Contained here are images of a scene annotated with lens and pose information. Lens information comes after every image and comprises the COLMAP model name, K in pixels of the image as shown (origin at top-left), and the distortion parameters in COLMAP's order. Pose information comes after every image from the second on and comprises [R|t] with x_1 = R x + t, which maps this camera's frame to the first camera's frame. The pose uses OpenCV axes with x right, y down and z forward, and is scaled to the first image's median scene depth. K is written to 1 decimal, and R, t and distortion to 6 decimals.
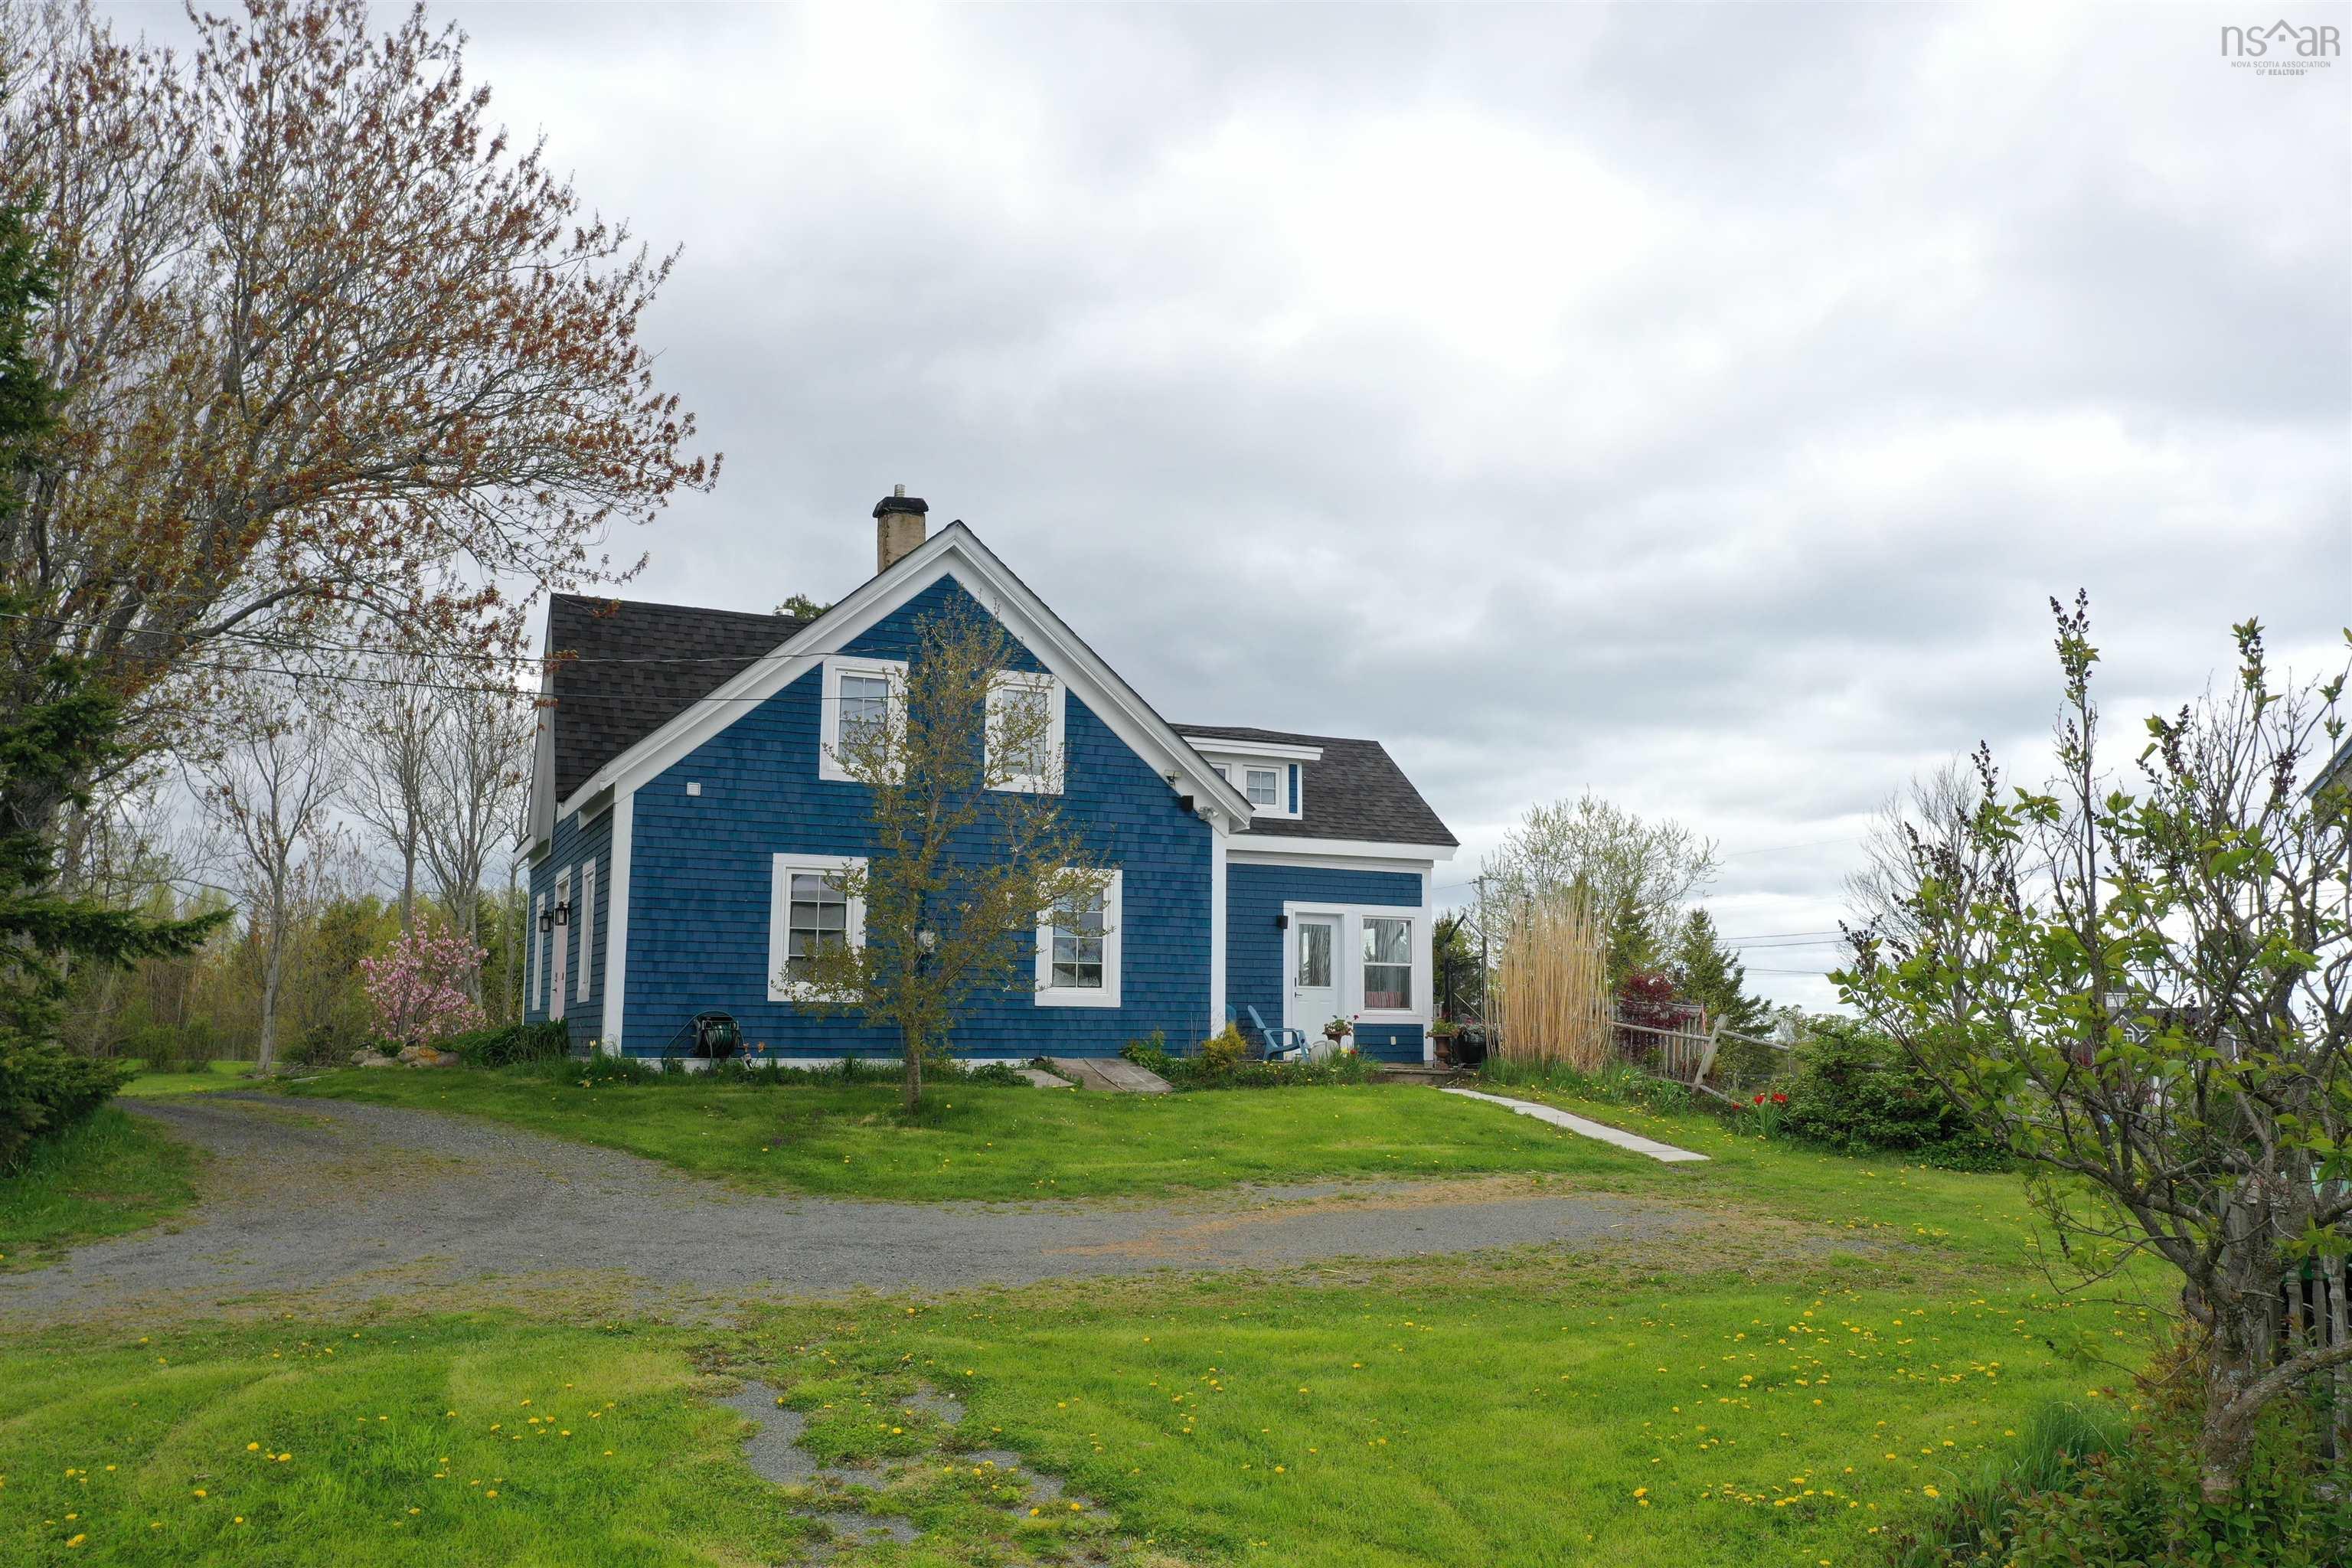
lens RADIAL K [[1854.1, 0, 1180.8], [0, 1854.1, 779.6], [0, 0, 1]] dist [-0.001438, 0.001461]
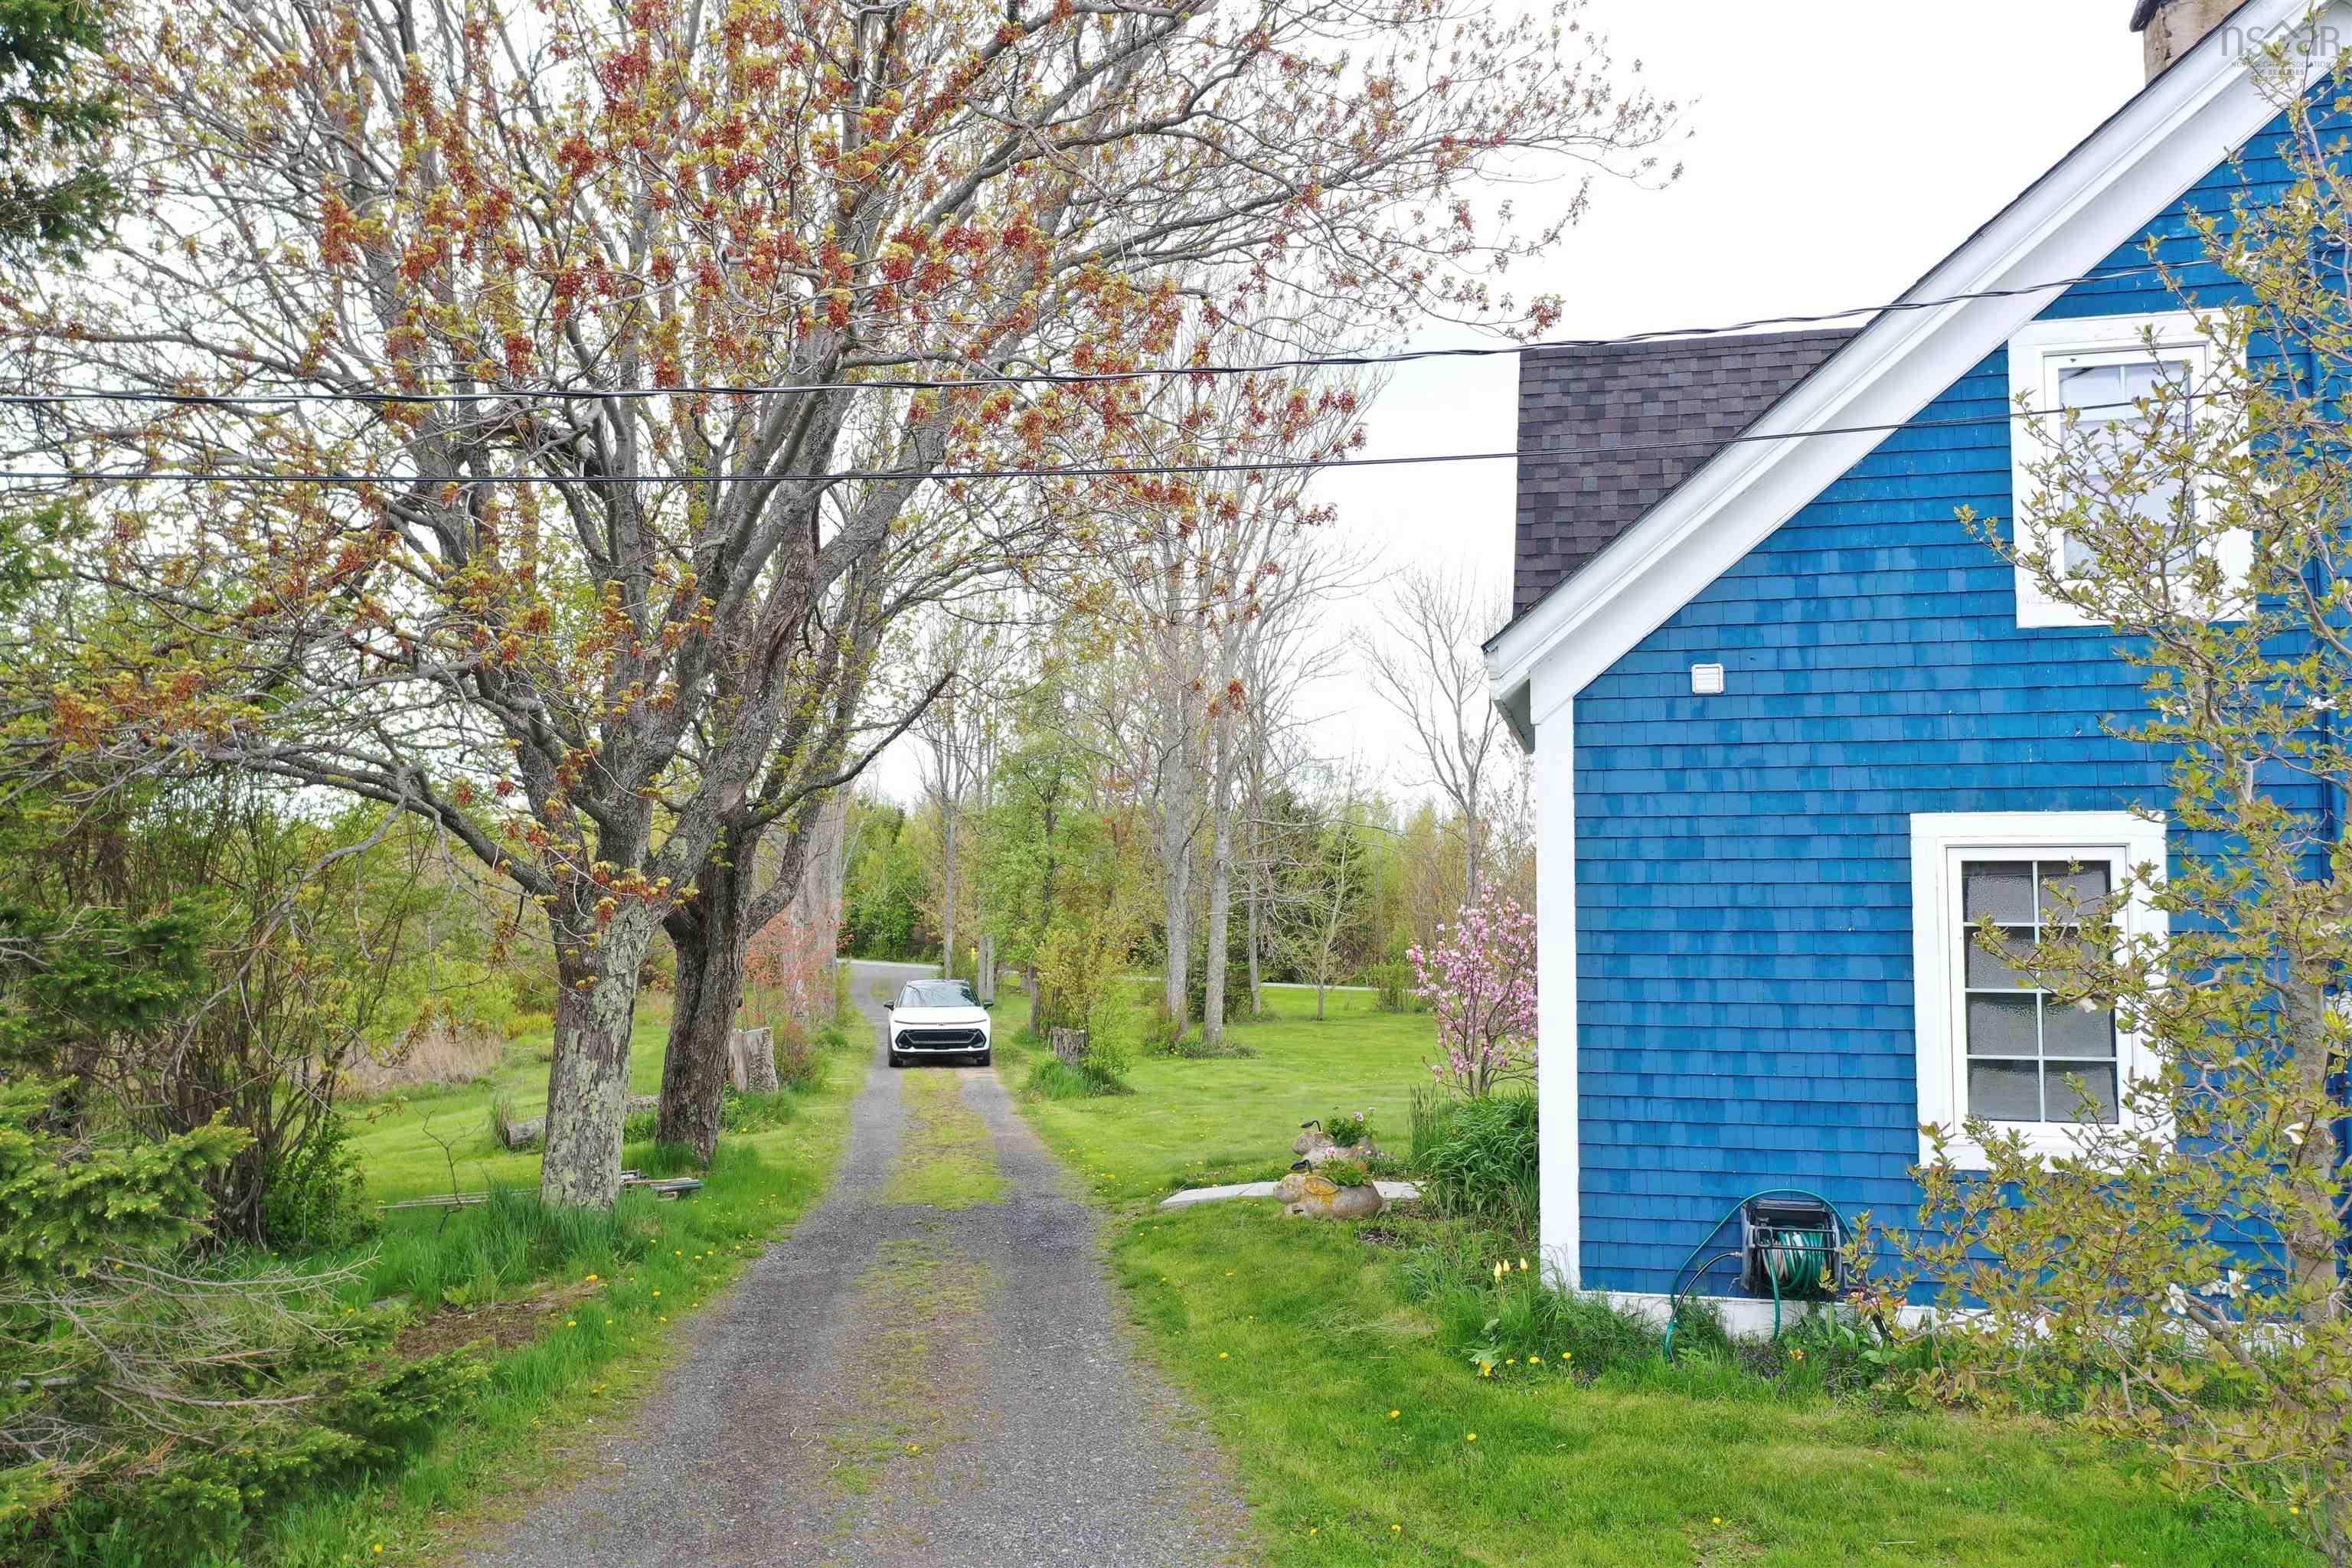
lens RADIAL K [[1854.1, 0, 1180.8], [0, 1854.1, 779.6], [0, 0, 1]] dist [-0.001438, 0.001461]
pose [[0.777213, -0.053003, -0.627001, -0.085417], [0.091286, 0.995402, 0.029010, 0.004794], [0.622580, -0.079783, 0.778478, 0.576153]]
